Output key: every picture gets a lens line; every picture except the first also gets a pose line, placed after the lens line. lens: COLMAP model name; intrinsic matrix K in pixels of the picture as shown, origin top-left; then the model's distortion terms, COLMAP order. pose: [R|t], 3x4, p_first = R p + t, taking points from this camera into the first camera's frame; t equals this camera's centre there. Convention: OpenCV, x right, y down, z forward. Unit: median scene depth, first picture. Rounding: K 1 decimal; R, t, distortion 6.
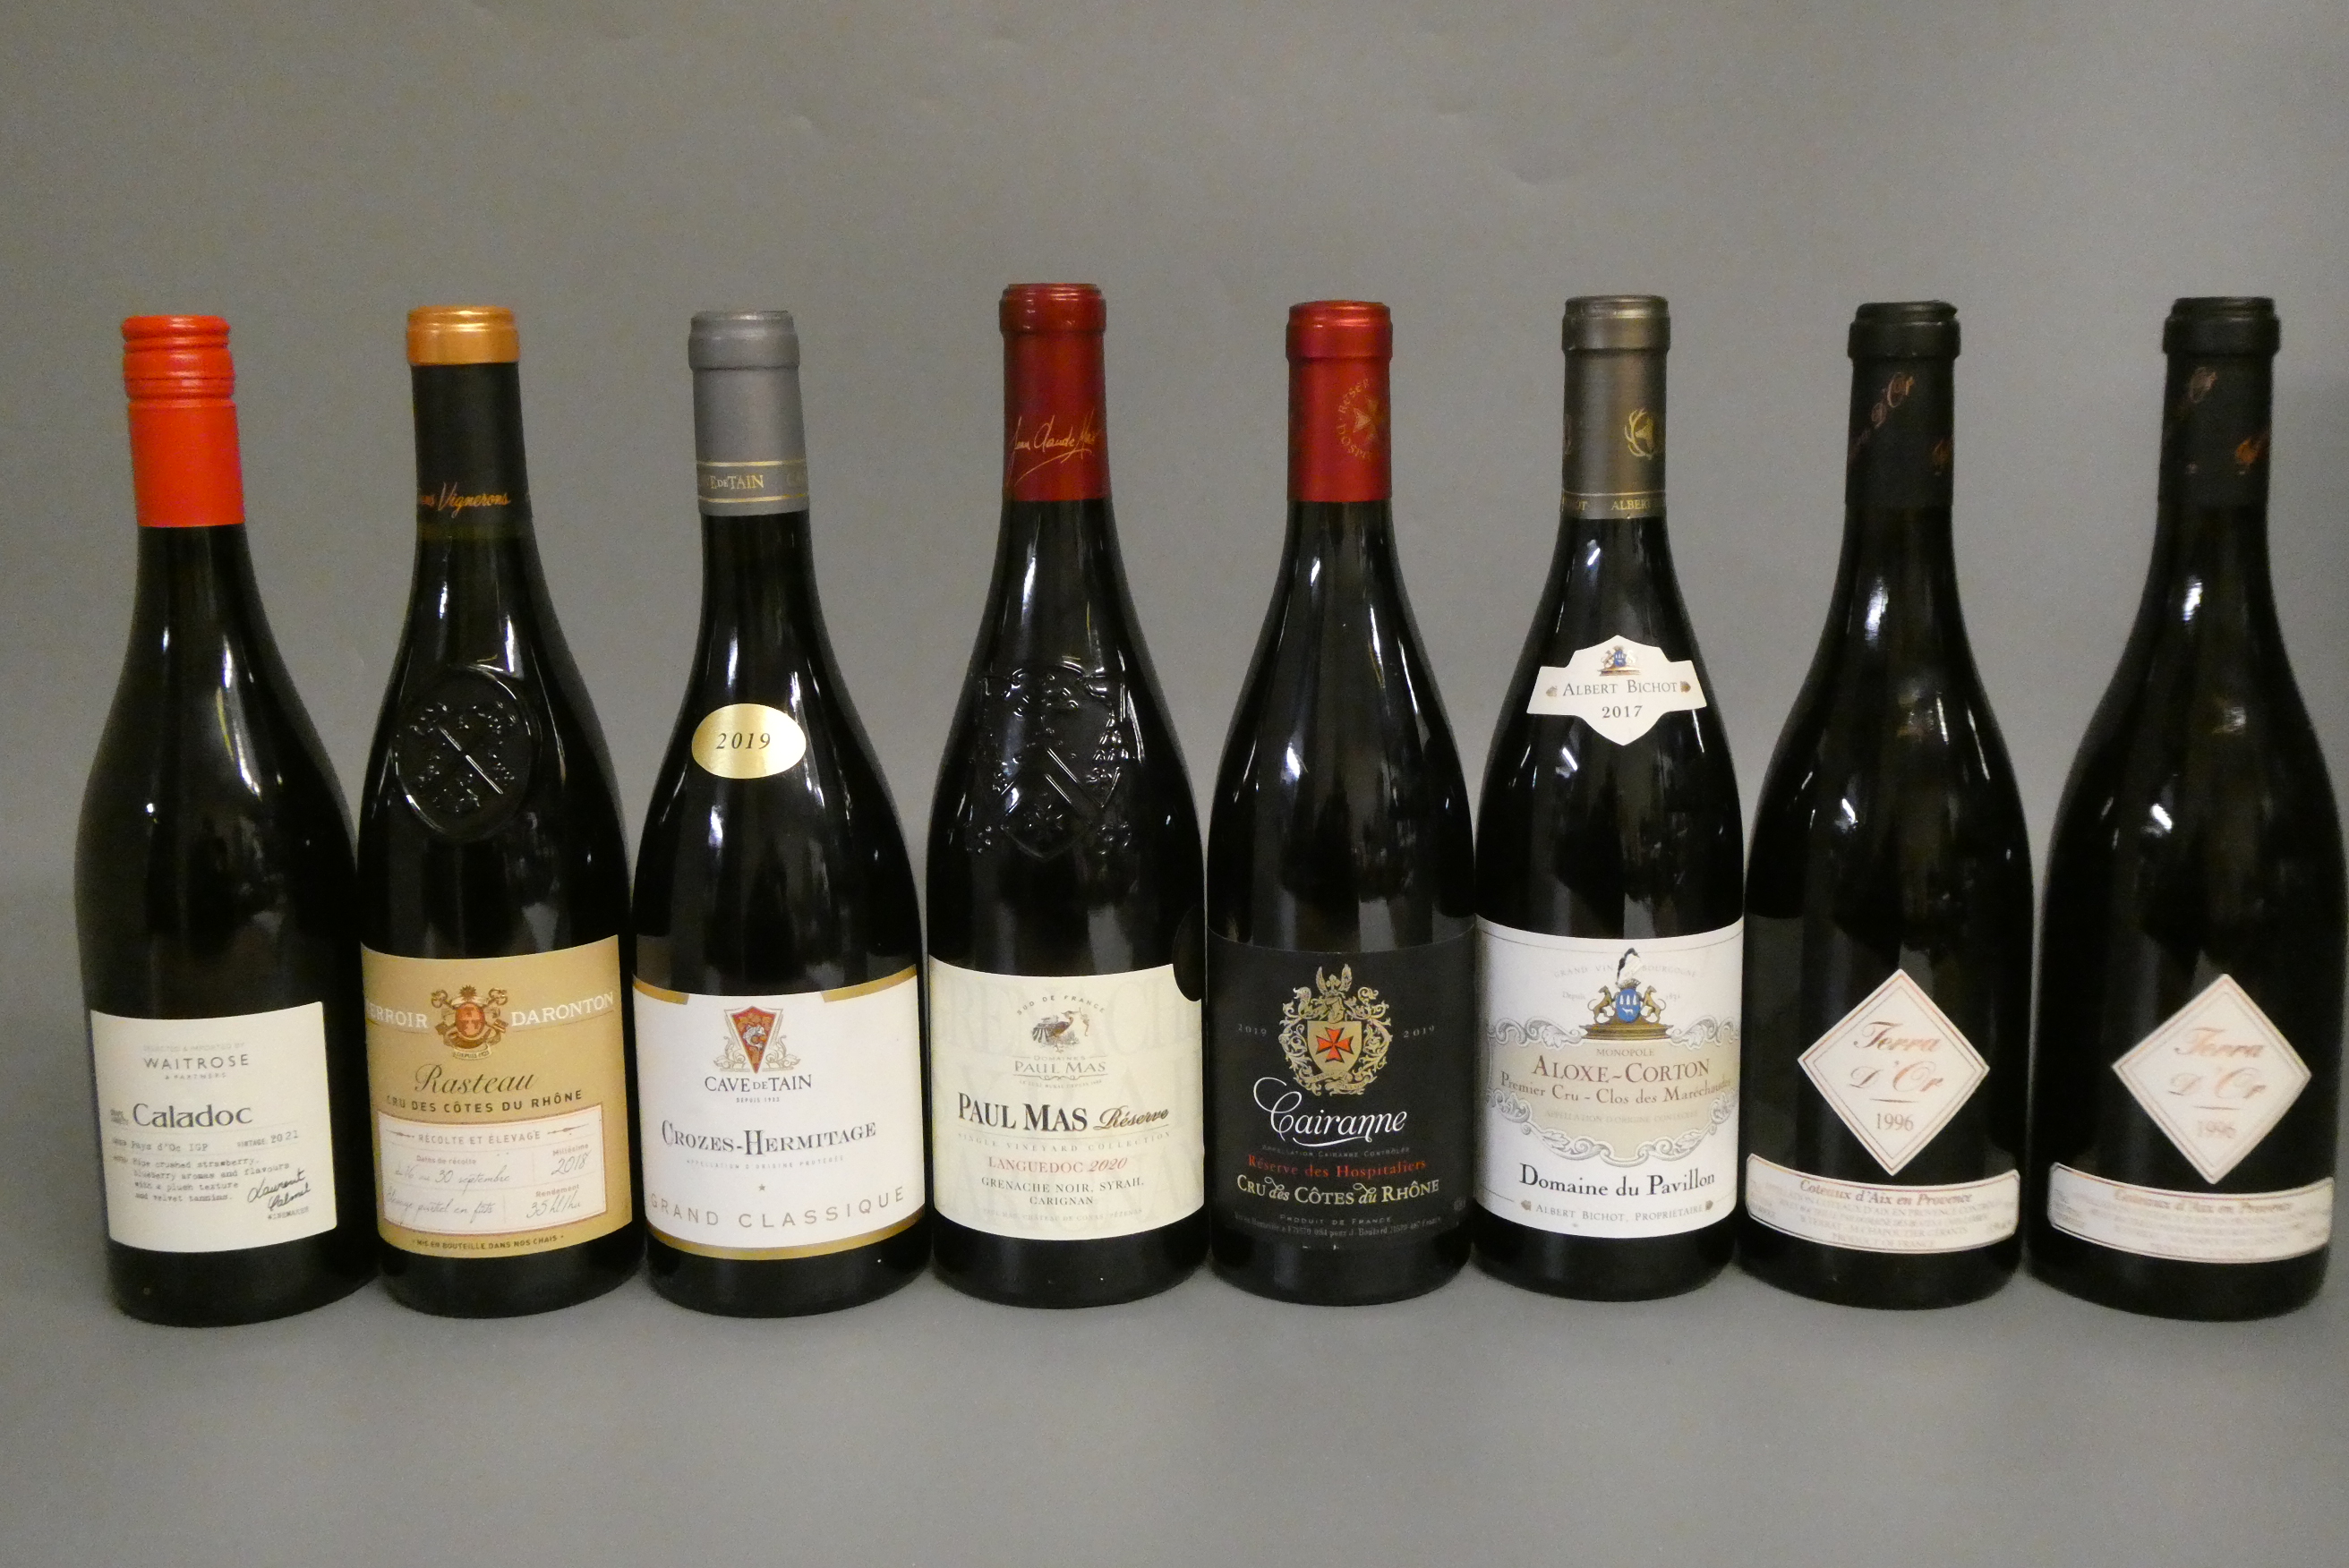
lens RADIAL K [[2497.2, 0, 1195.4], [0, 2497.2, 769.7], [0, 0, 1]] dist [0.001542, 0.000000]
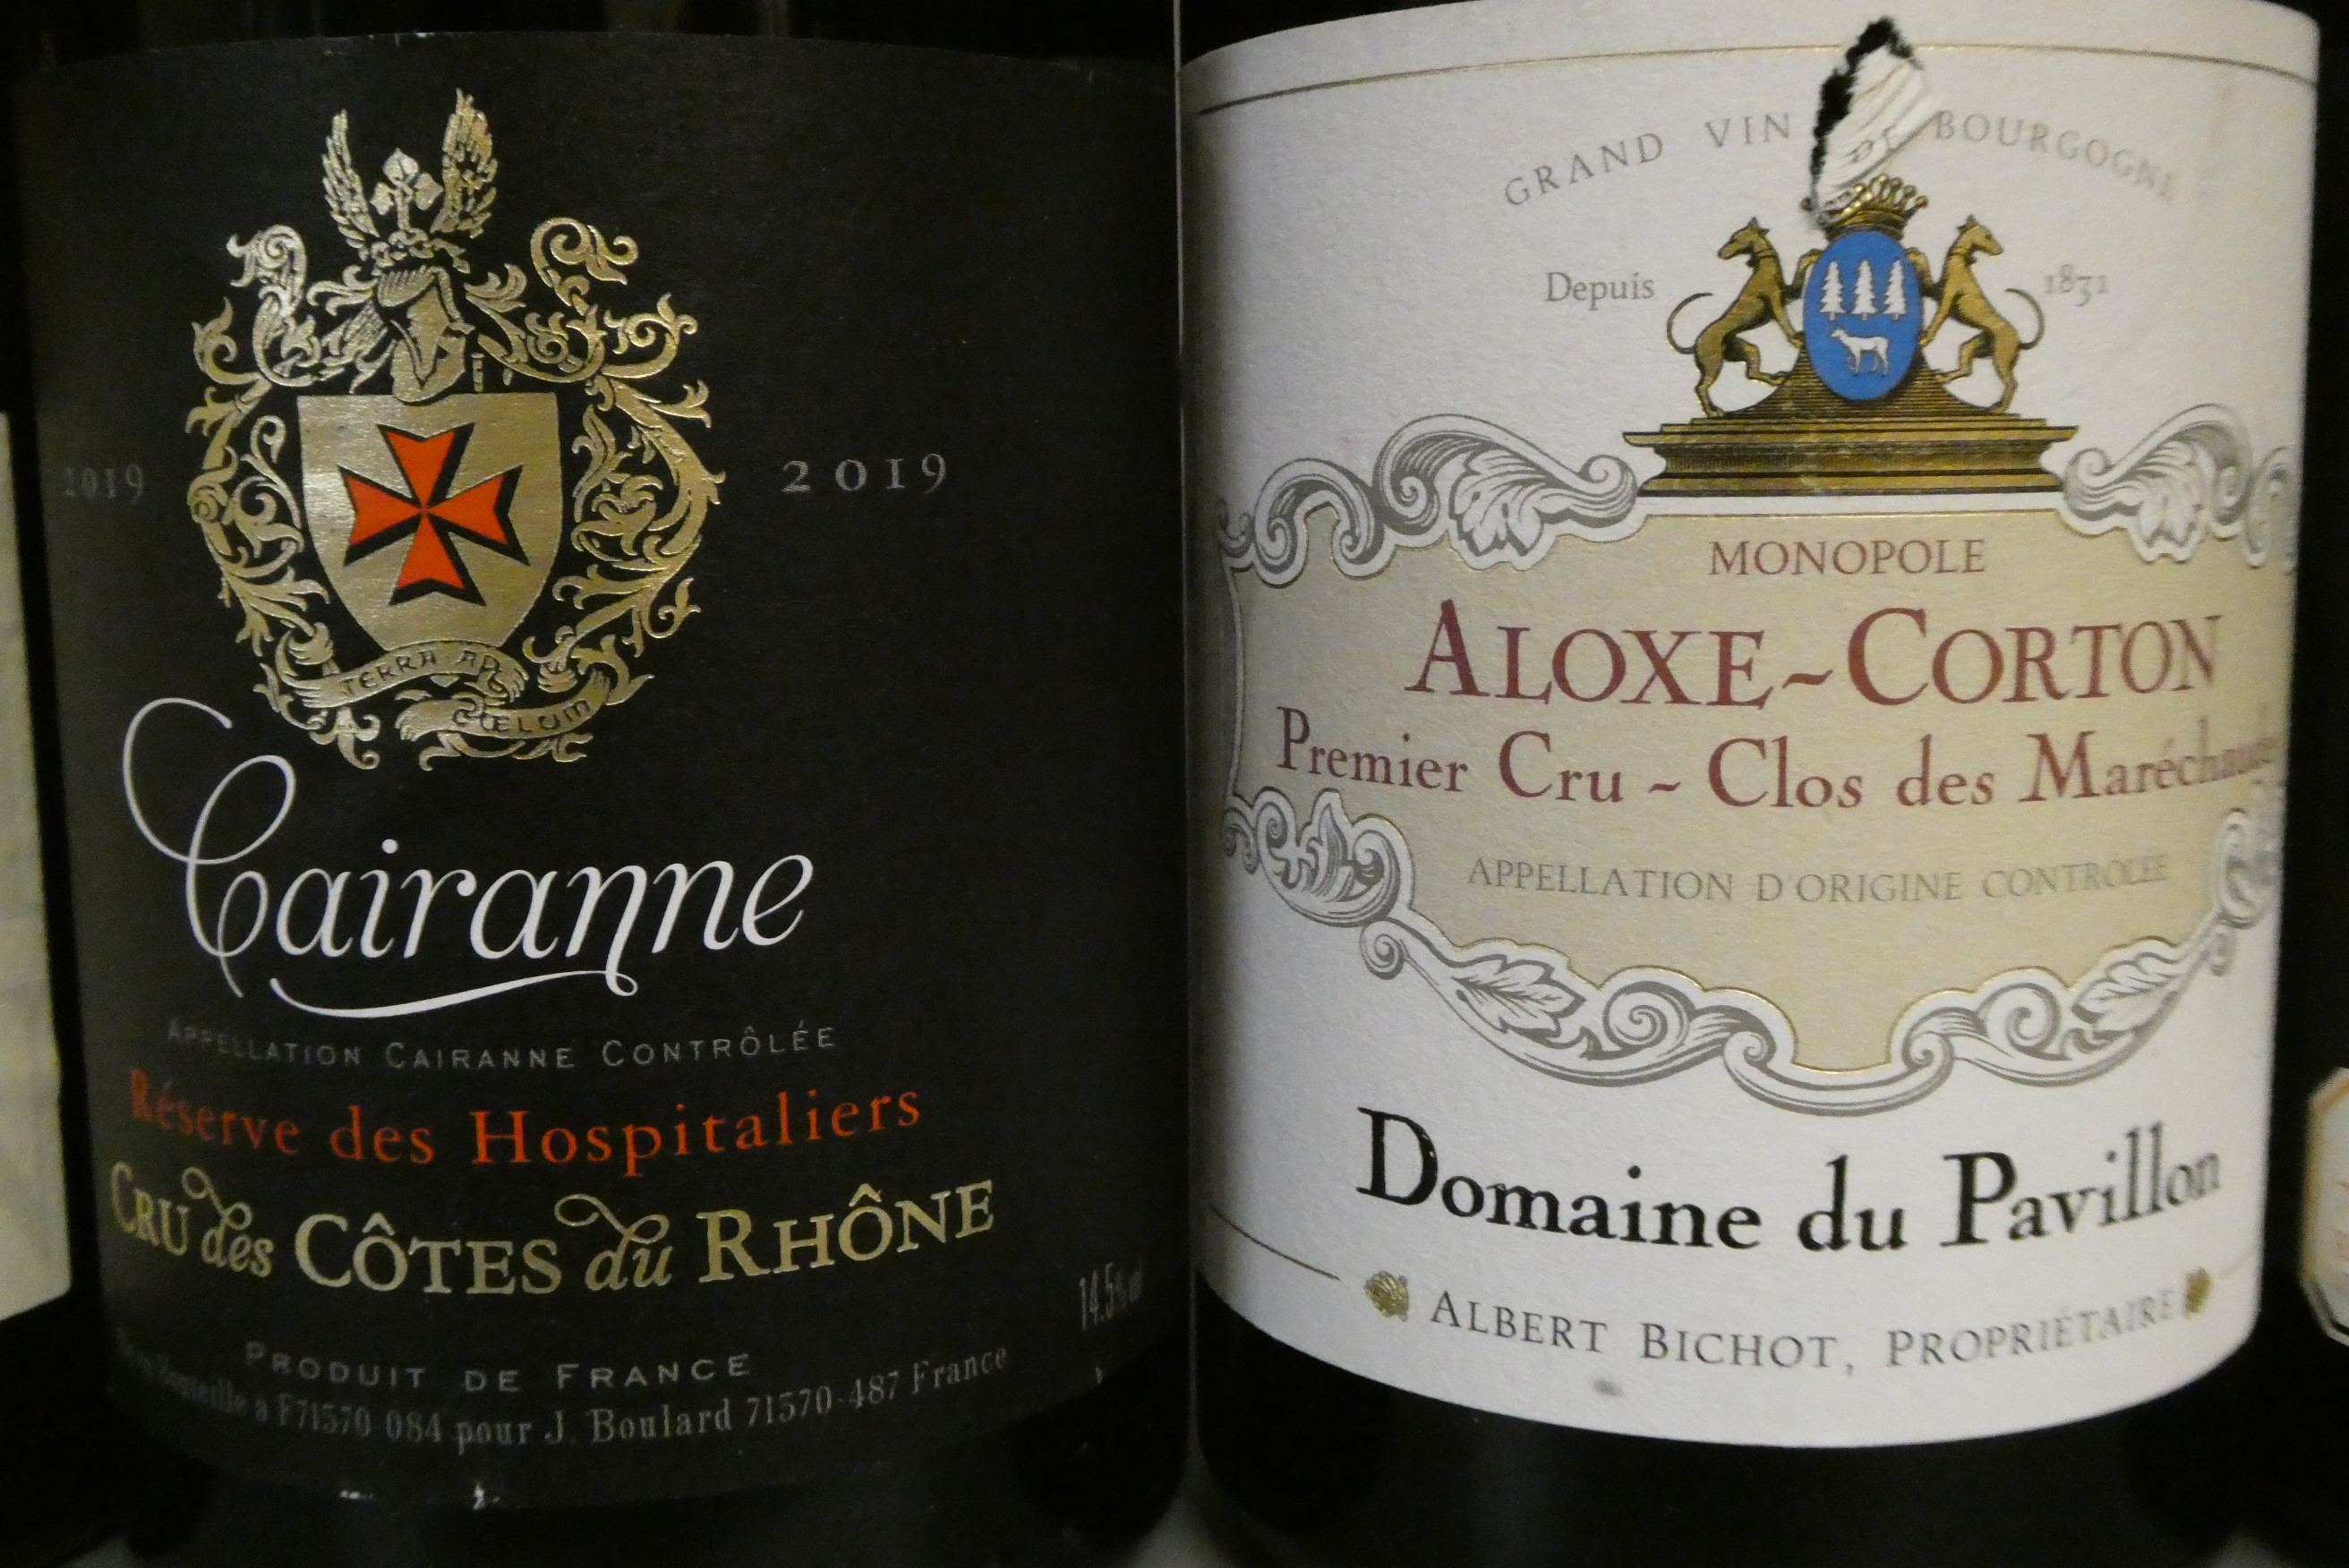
lens RADIAL K [[2497.2, 0, 1189.2], [0, 2497.2, 782.2], [0, 0, 1]] dist [0.001542, 0.000000]
pose [[0.999991, -0.002846, 0.003051, 0.116954], [0.002908, 0.999785, -0.020511, 0.136339], [-0.002992, 0.020520, 0.999785, 0.794577]]
